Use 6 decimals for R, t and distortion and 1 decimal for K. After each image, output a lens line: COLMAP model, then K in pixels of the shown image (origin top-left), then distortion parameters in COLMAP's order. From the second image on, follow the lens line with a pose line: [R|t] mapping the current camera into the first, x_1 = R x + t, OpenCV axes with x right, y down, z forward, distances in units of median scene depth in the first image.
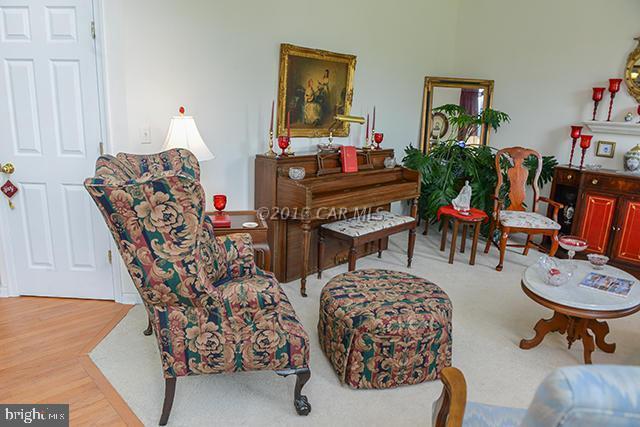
lens RADIAL K [[439.0, 0, 313.3], [0, 439.0, 217.3], [0, 0, 1]] dist [-0.046387, -0.004788]
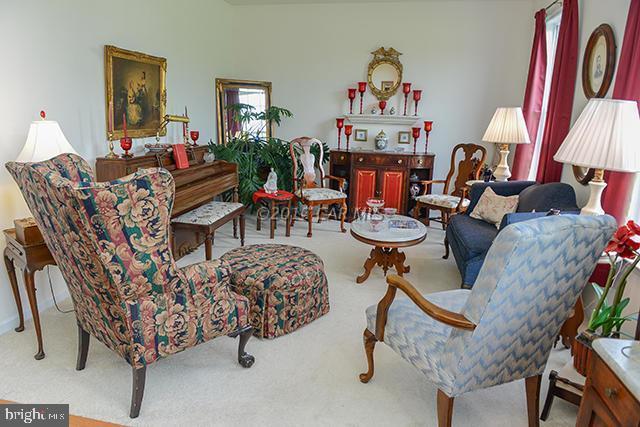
lens RADIAL K [[439.0, 0, 313.3], [0, 439.0, 217.3], [0, 0, 1]] dist [-0.046387, -0.004788]
pose [[0.826854, -0.144951, 0.543417, -0.389274], [0.141728, 0.988737, 0.048085, 0.013574], [-0.544266, 0.037258, 0.838085, -0.093830]]
